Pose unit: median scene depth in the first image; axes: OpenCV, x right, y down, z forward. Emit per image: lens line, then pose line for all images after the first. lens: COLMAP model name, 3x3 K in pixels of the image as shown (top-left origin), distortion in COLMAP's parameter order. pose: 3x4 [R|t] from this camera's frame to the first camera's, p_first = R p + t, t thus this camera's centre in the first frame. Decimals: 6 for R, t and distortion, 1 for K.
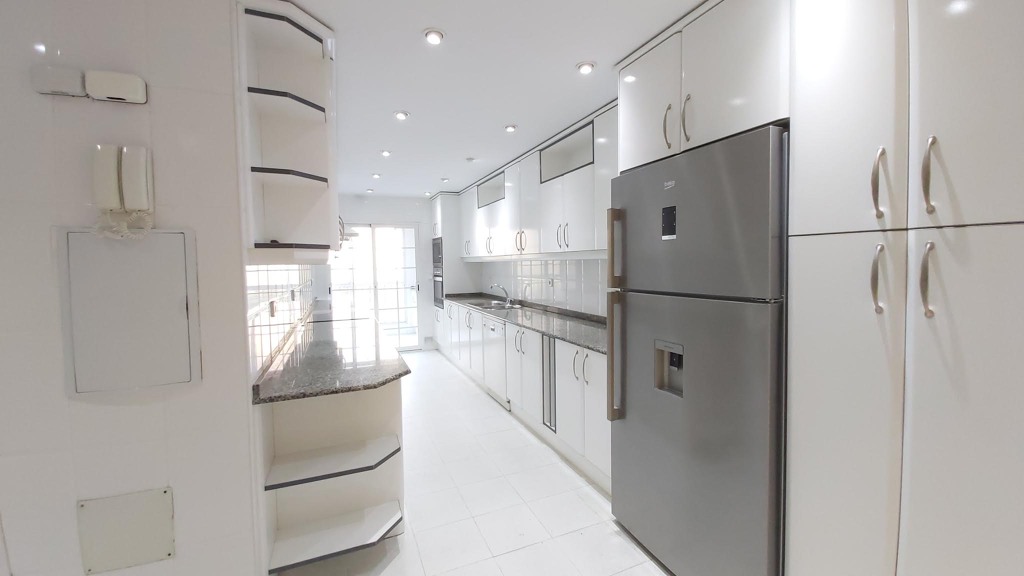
lens RADIAL K [[399.7, 0, 503.3], [0, 399.7, 277.6], [0, 0, 1]] dist [0.009432, -0.007542]
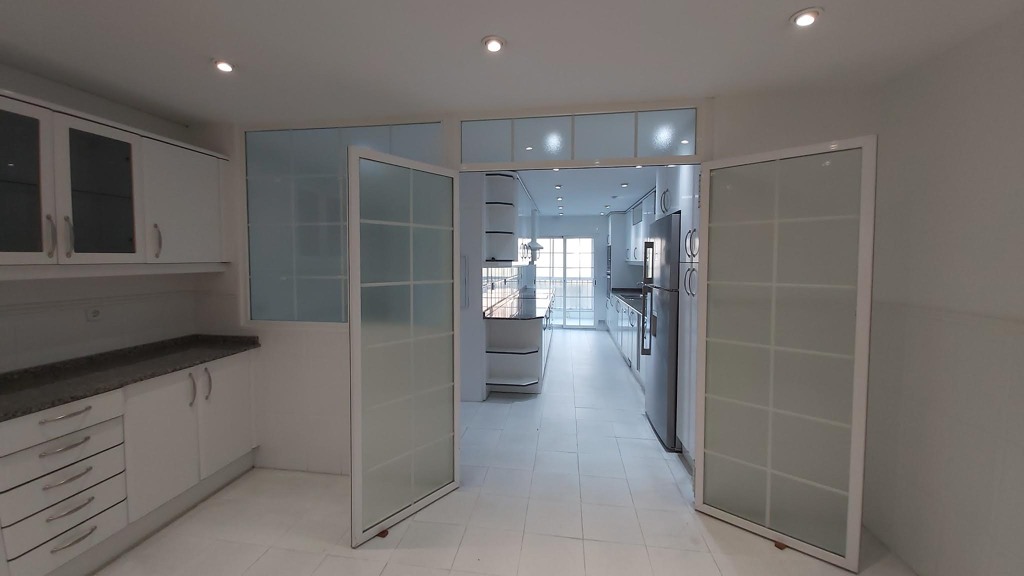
lens RADIAL K [[399.7, 0, 503.3], [0, 399.7, 277.6], [0, 0, 1]] dist [0.009432, -0.007542]
pose [[0.855137, 0.040208, -0.516840, 0.456748], [-0.036279, 0.999185, 0.017708, -0.009502], [0.517131, 0.003608, 0.855899, -0.647499]]
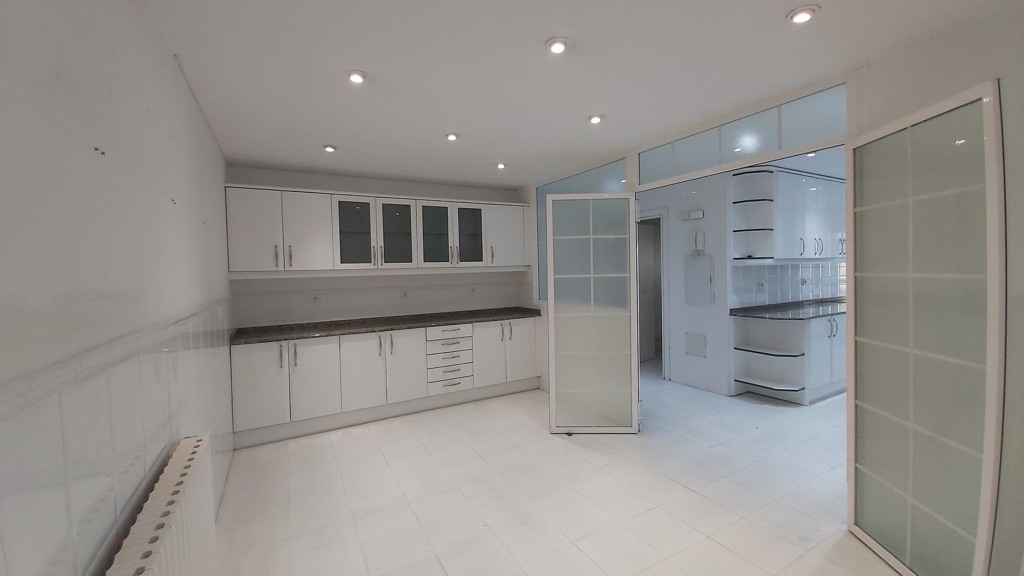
lens RADIAL K [[399.7, 0, 503.3], [0, 399.7, 277.6], [0, 0, 1]] dist [0.009432, -0.007542]
pose [[0.113939, 0.035435, -0.992856, 1.012075], [-0.017910, 0.999275, 0.033608, -0.008261], [0.993326, 0.013953, 0.114491, -0.462320]]
